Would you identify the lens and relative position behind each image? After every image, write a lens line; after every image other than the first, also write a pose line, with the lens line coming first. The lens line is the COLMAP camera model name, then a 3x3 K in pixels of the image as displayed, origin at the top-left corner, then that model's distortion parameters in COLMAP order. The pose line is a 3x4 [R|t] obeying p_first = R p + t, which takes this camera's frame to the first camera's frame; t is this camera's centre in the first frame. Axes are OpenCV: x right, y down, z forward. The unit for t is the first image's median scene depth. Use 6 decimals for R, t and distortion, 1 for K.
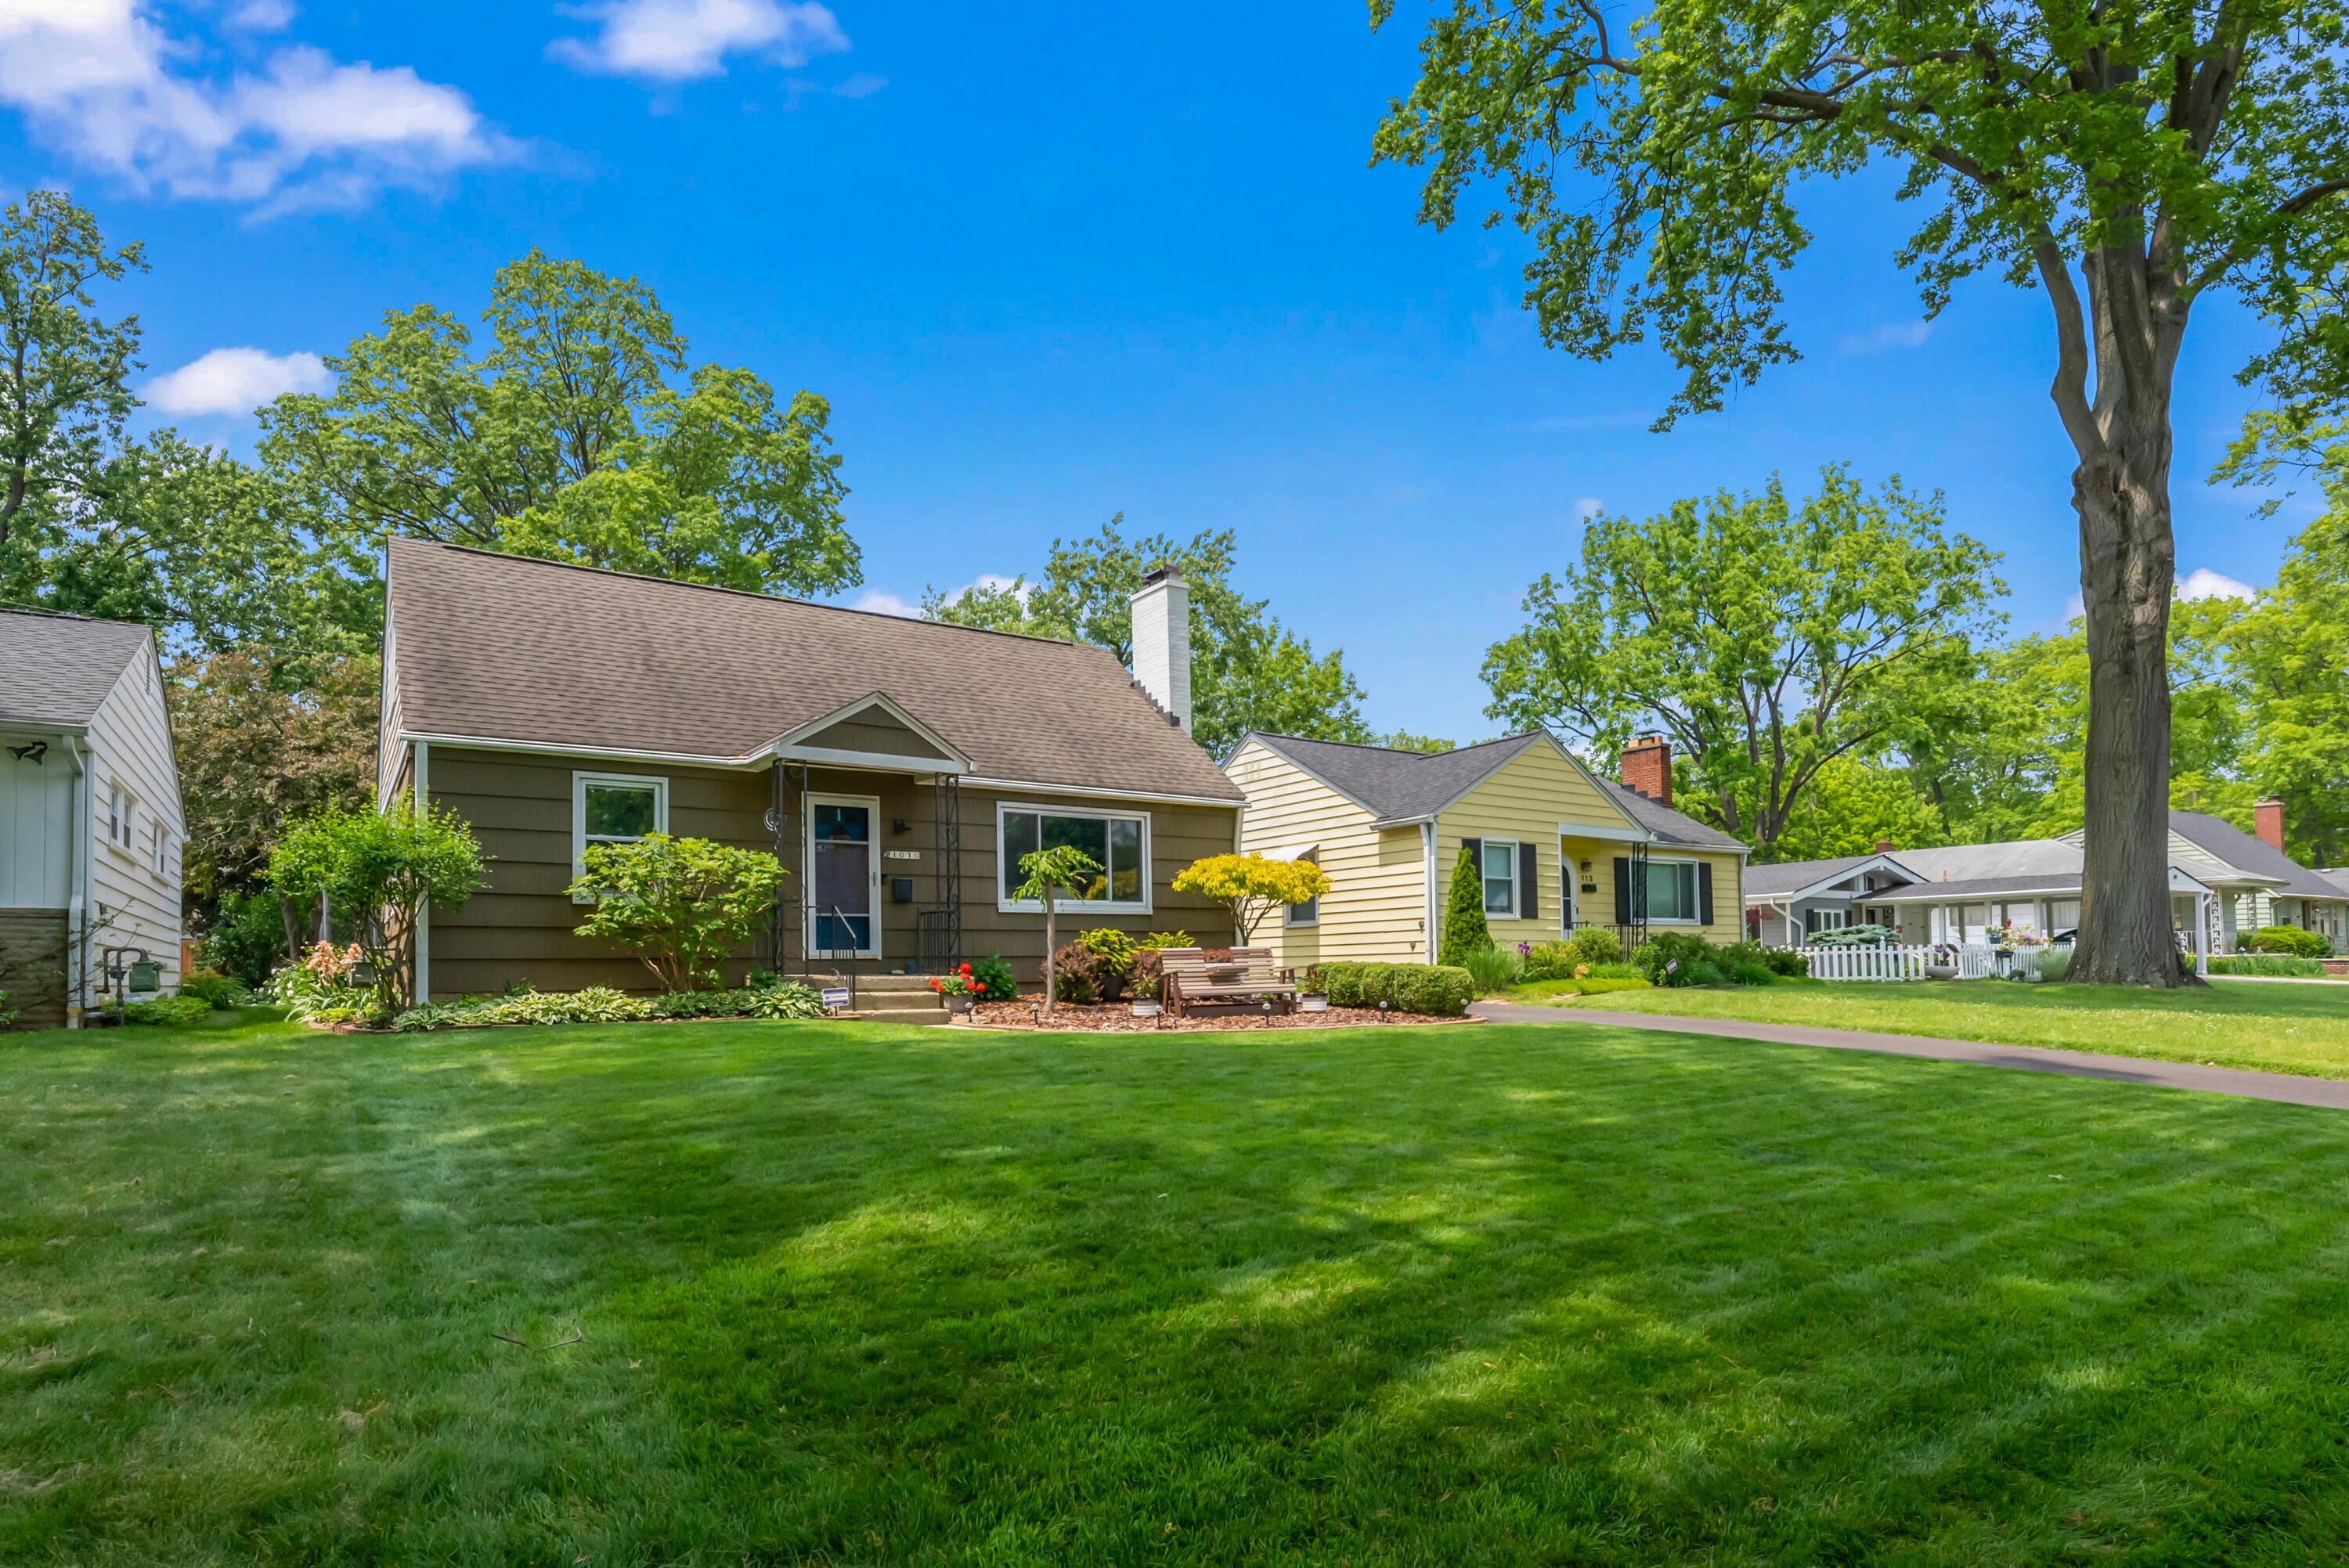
lens RADIAL K [[1242.9, 0, 1183.5], [0, 1242.9, 1013.4], [0, 0, 1]] dist [0.000607, 0.000319]
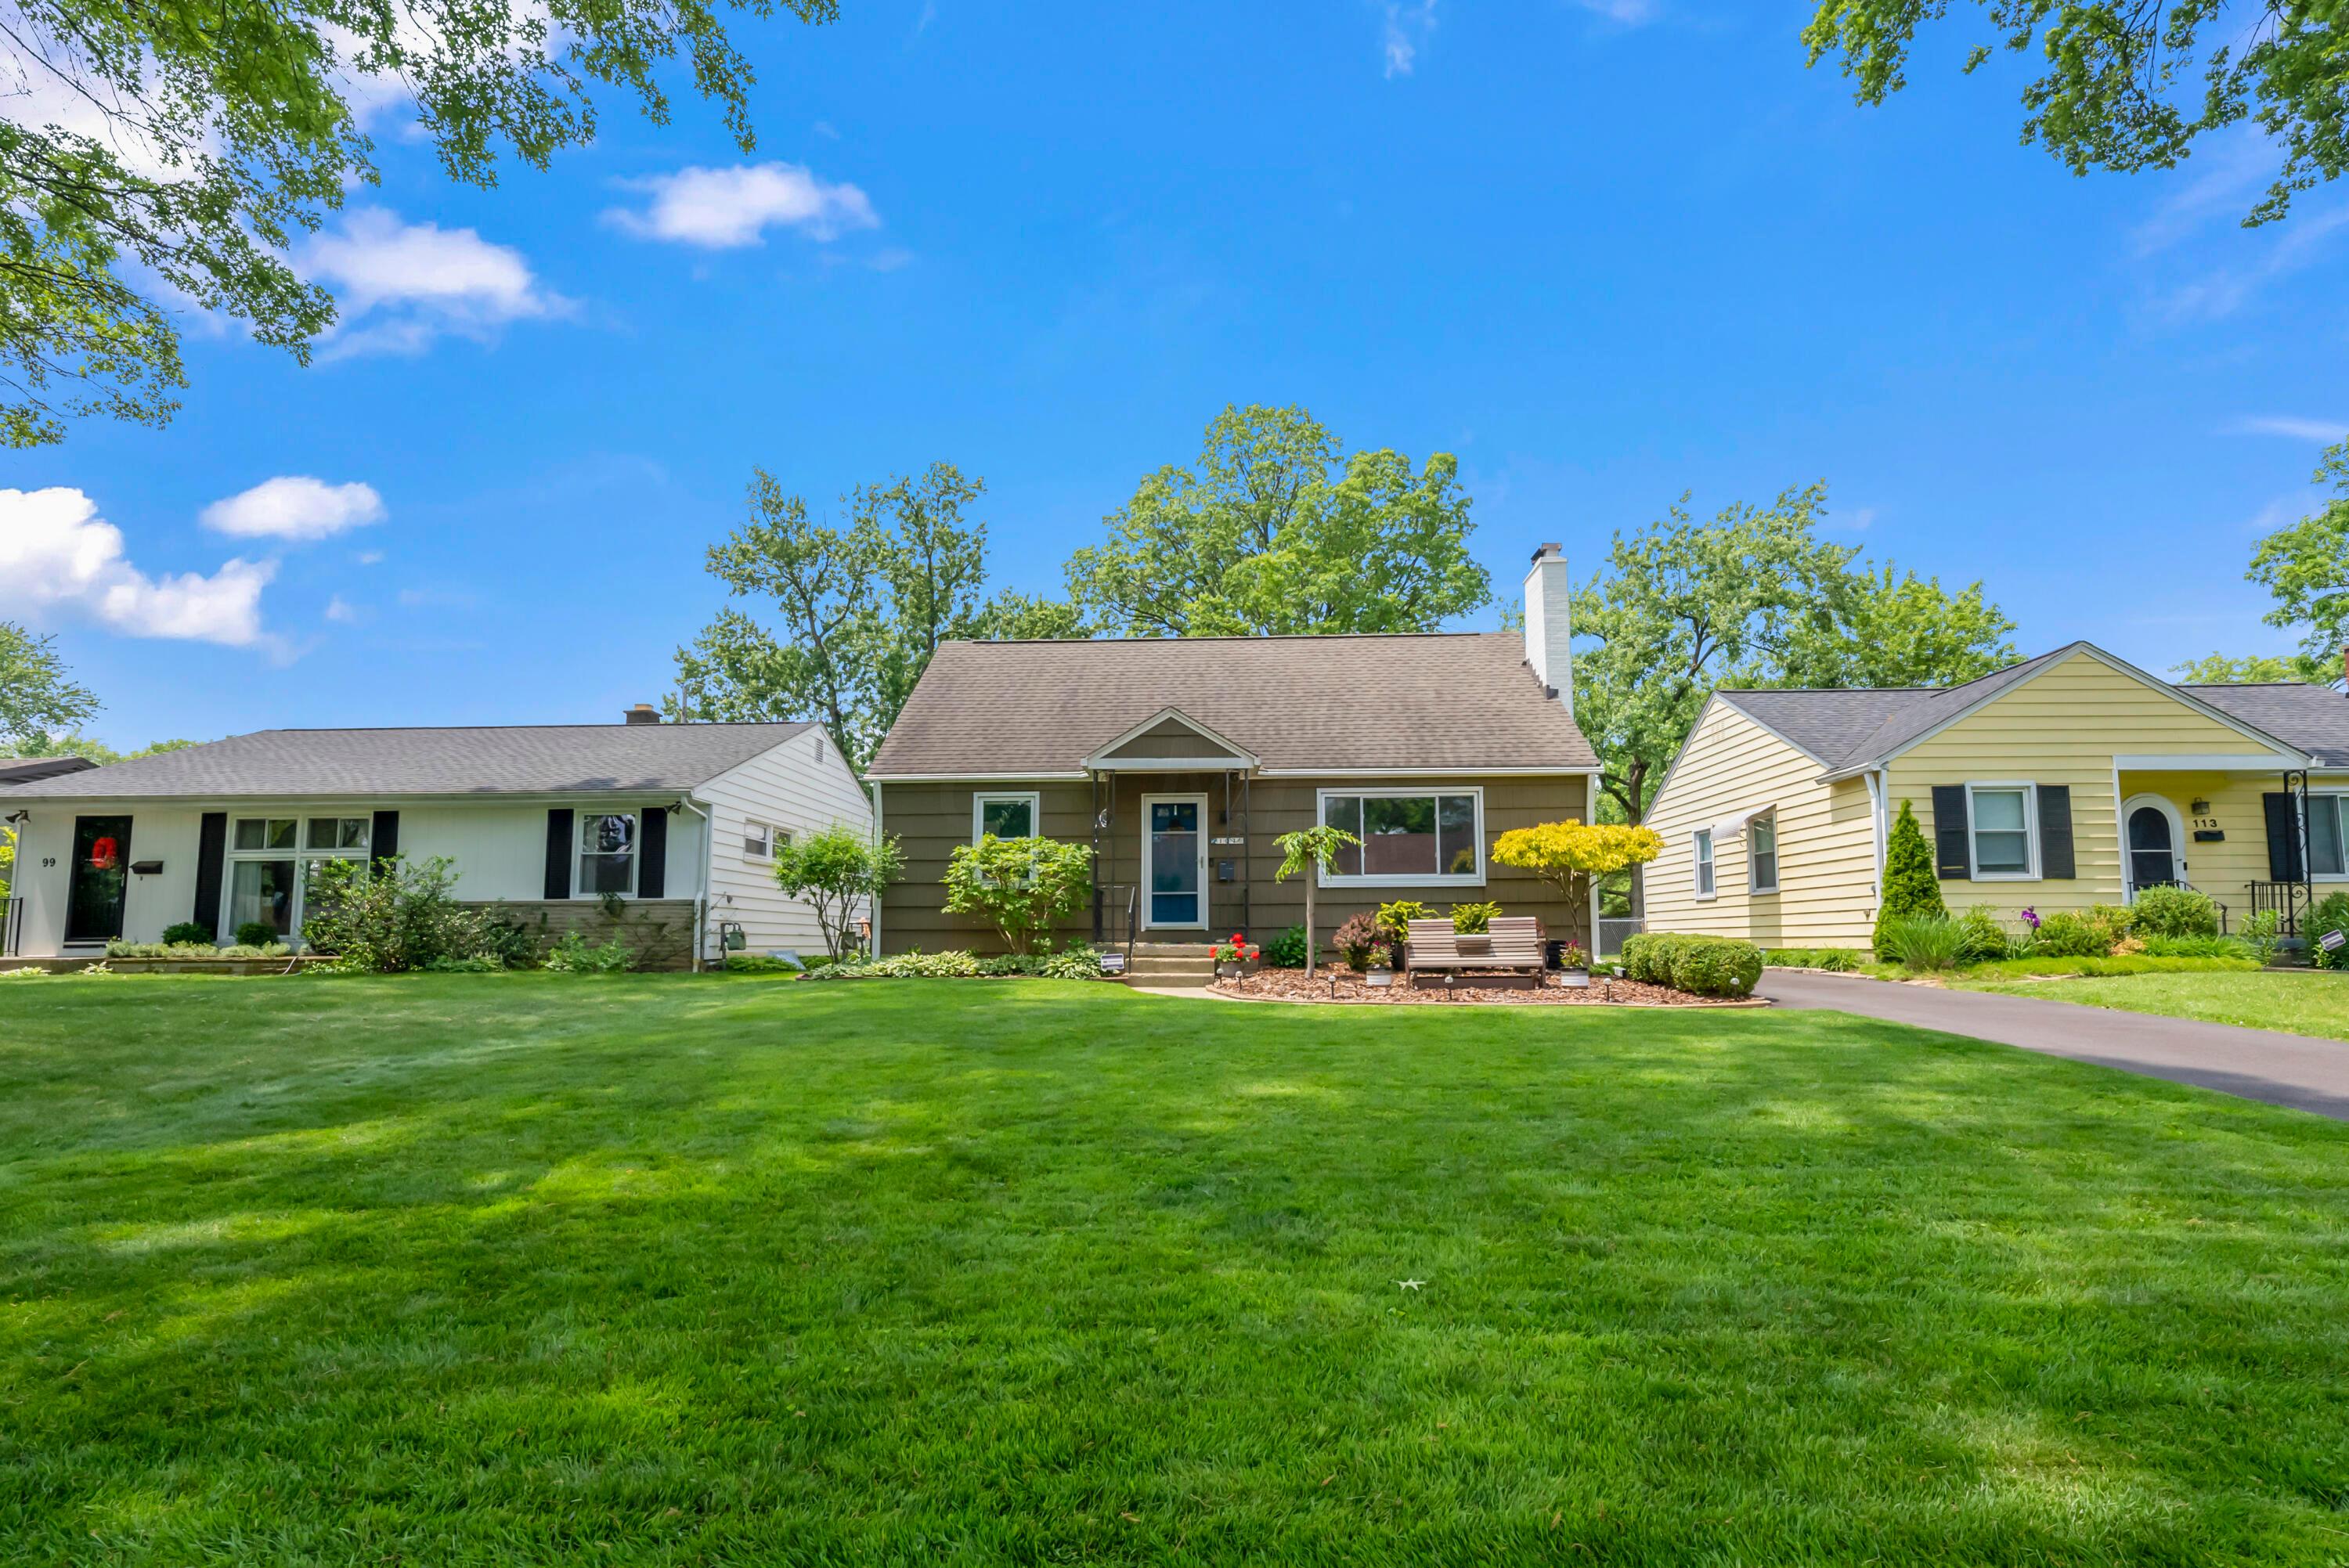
lens RADIAL K [[1063.5, 0, 1186.0], [0, 1063.5, 920.1], [0, 0, 1]] dist [-0.001776, -0.000334]
pose [[0.804508, -0.003167, -0.593933, 0.261690], [-0.025848, 0.998852, -0.040338, -0.008888], [0.593378, 0.047805, 0.803503, 0.136388]]
